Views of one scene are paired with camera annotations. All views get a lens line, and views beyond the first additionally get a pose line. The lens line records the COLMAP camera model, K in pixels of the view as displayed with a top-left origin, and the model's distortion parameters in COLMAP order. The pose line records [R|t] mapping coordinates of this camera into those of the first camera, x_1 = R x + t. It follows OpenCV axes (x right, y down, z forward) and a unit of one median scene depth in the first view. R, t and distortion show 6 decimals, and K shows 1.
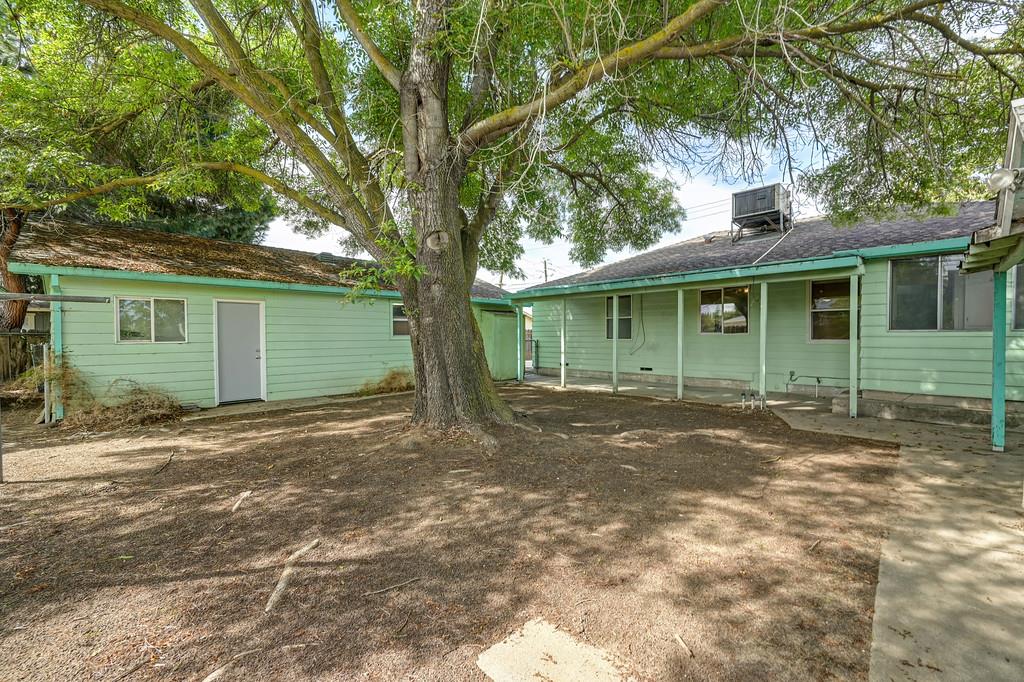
lens RADIAL K [[413.1, 0, 512.0], [0, 413.1, 341.0], [0, 0, 1]] dist [-0.000290, 0.000258]
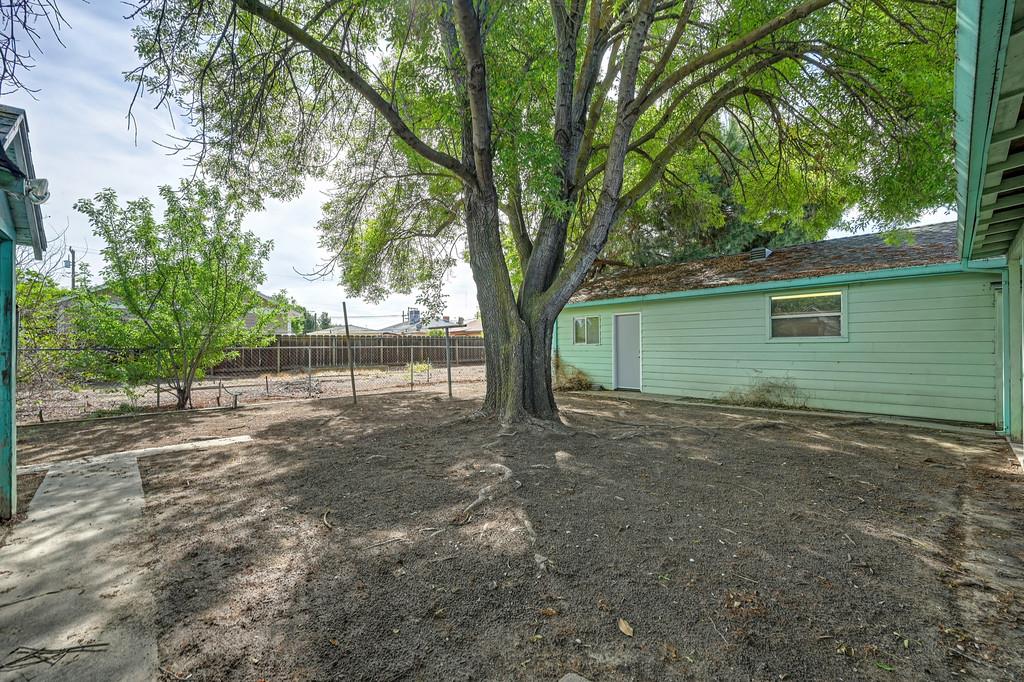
lens RADIAL K [[410.0, 0, 515.8], [0, 410.0, 341.1], [0, 0, 1]] dist [-0.000127, -0.000202]
pose [[-0.036927, -0.003215, -0.999313, 0.715366], [-0.004726, 0.999984, -0.003043, -0.002496], [0.999307, 0.004611, -0.036942, 0.737793]]
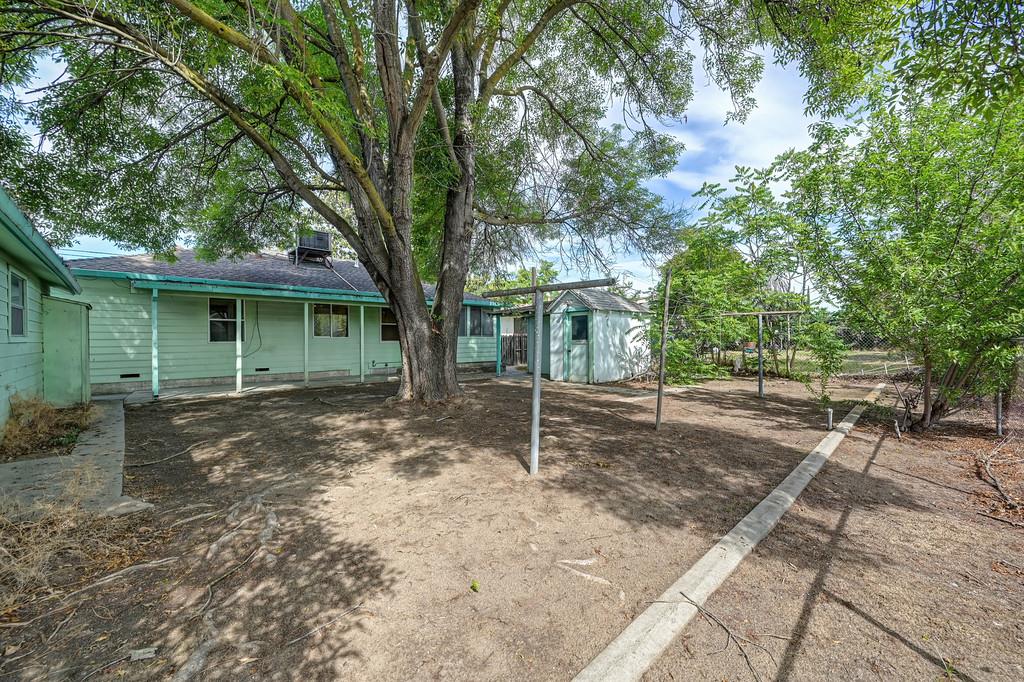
lens RADIAL K [[405.1, 0, 515.0], [0, 405.1, 337.5], [0, 0, 1]] dist [-0.000781, 0.000102]
pose [[0.017834, 0.005797, 0.999824, -1.079538], [0.016985, 0.999837, -0.006100, 0.002800], [-0.999697, 0.017091, 0.017733, 0.494033]]
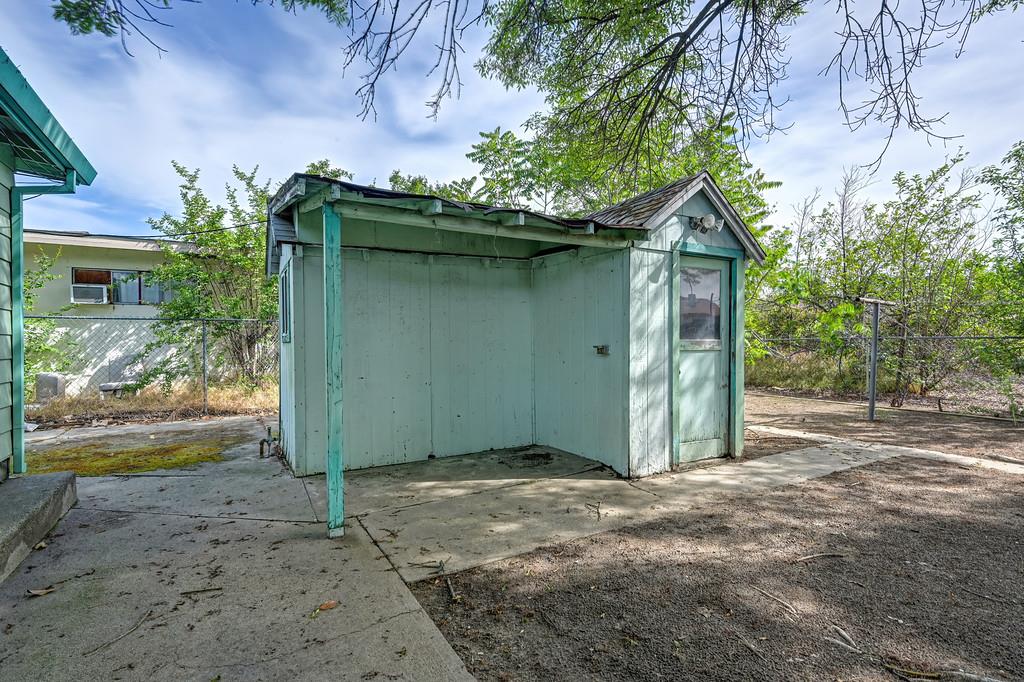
lens RADIAL K [[491.2, 0, 512.0], [0, 491.2, 341.0], [0, 0, 1]] dist [0.002493, 0.000353]
pose [[-0.963791, 0.012708, 0.266357, 0.459981], [0.015532, 0.999843, 0.008500, 0.000701], [-0.266207, 0.012330, -0.963837, 0.943768]]
